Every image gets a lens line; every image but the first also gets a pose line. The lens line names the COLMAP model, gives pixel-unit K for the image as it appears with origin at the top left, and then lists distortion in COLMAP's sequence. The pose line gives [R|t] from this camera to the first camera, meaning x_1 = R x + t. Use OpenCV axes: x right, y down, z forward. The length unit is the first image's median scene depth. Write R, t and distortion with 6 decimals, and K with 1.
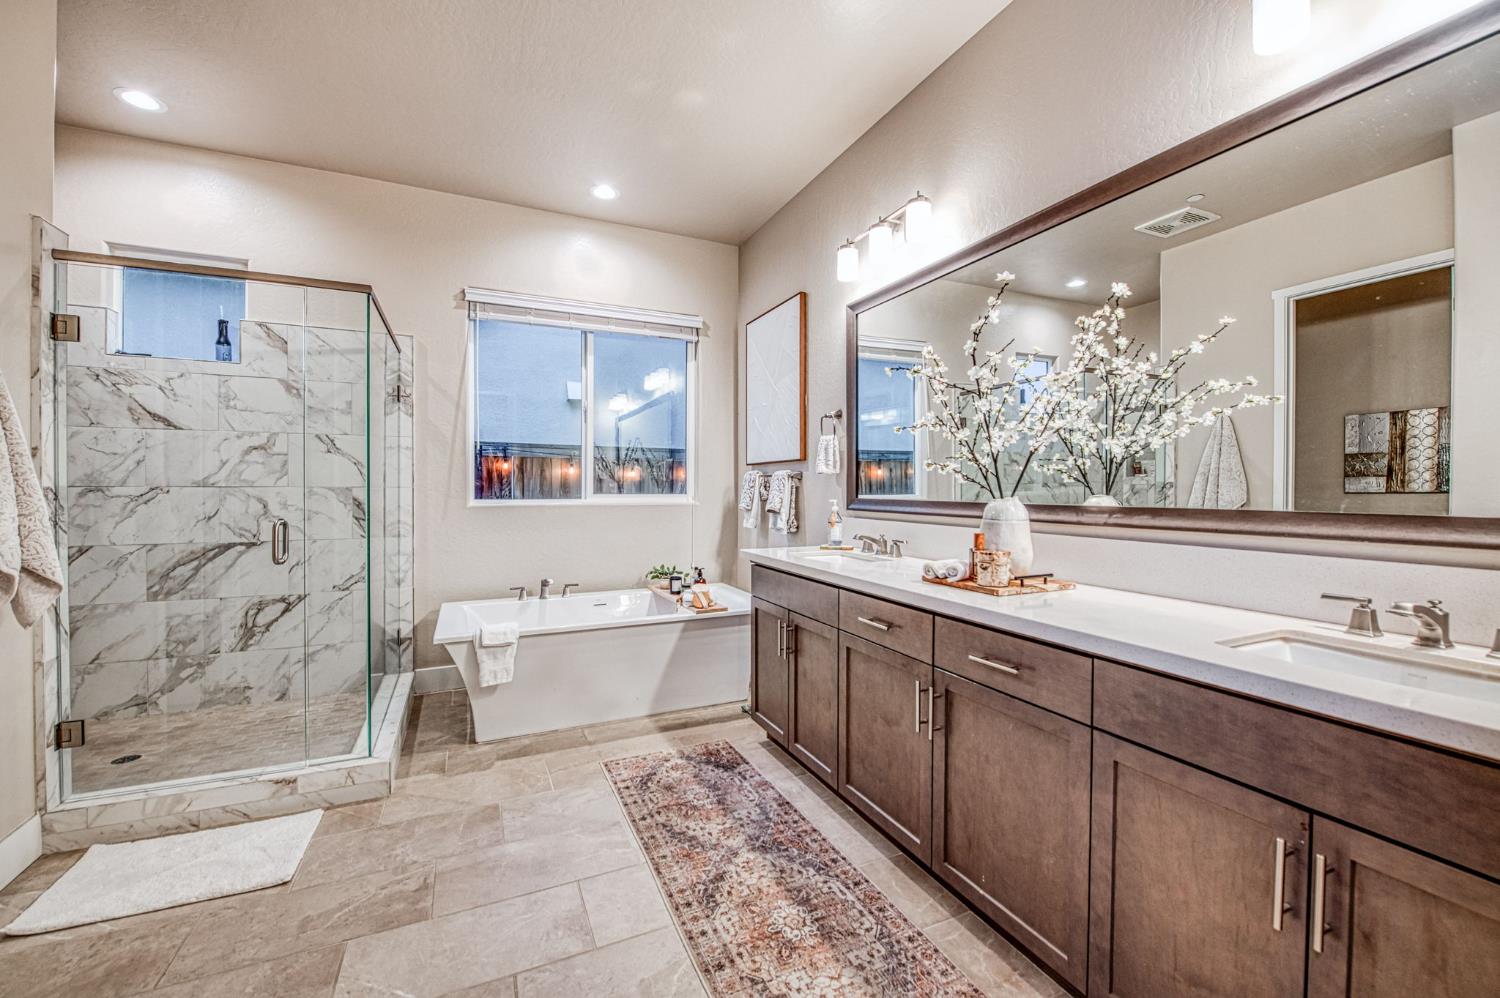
lens RADIAL K [[603.3, 0, 748.6], [0, 603.3, 495.5], [0, 0, 1]] dist [-0.002357, -0.000385]
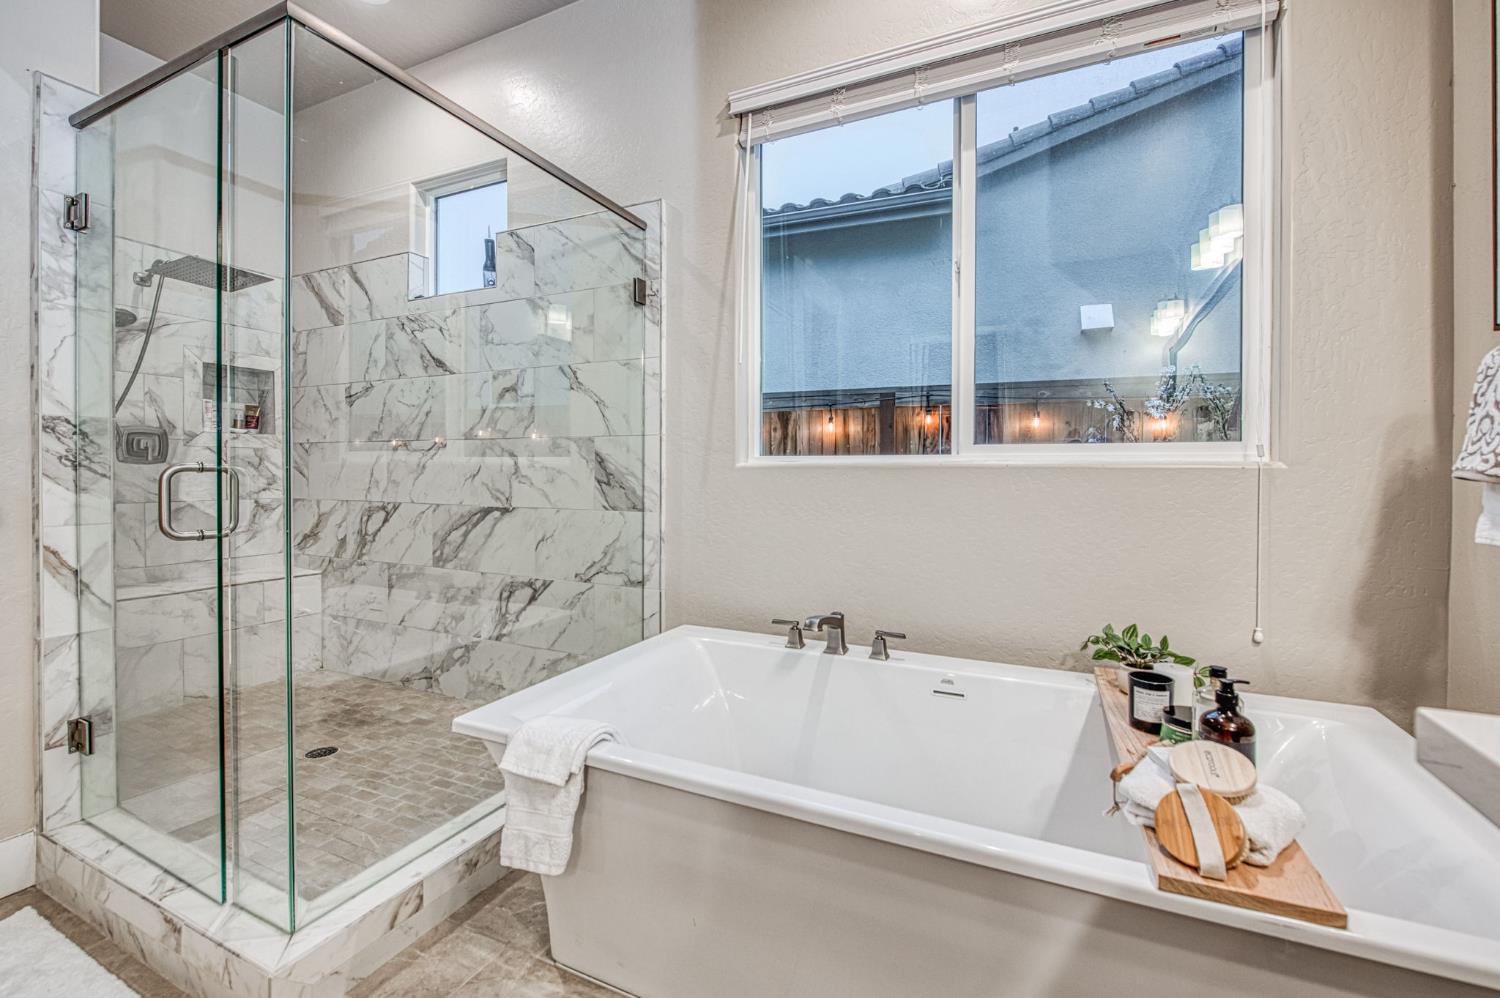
lens RADIAL K [[603.3, 0, 735.4], [0, 603.3, 476.6], [0, 0, 1]] dist [-0.002357, -0.000385]
pose [[0.617888, 0.005398, -0.786248, -0.002463], [-0.010938, 0.999939, -0.001731, 0.034623], [0.786190, 0.009670, 0.617909, 0.748351]]
